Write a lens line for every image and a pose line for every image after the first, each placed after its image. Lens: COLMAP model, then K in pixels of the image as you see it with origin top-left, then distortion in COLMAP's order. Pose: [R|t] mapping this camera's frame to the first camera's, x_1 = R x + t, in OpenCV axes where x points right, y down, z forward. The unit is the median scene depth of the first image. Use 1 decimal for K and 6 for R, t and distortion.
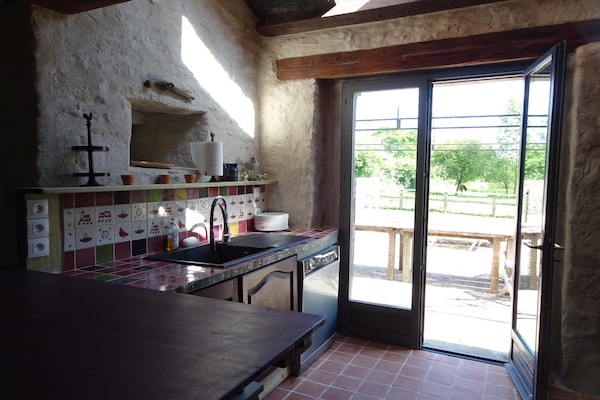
lens RADIAL K [[428.7, 0, 300.2], [0, 428.7, 200.7], [0, 0, 1]] dist [0.013190, -0.002258]
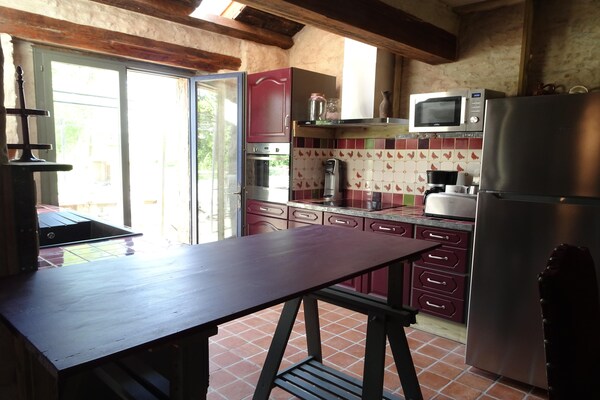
lens RADIAL K [[428.7, 0, 300.1], [0, 428.7, 201.4], [0, 0, 1]] dist [0.013190, -0.002258]
pose [[0.296059, -0.109298, 0.948896, -0.723407], [0.046633, 0.993901, 0.099932, -0.012734], [-0.954031, 0.014664, 0.299350, 0.205648]]
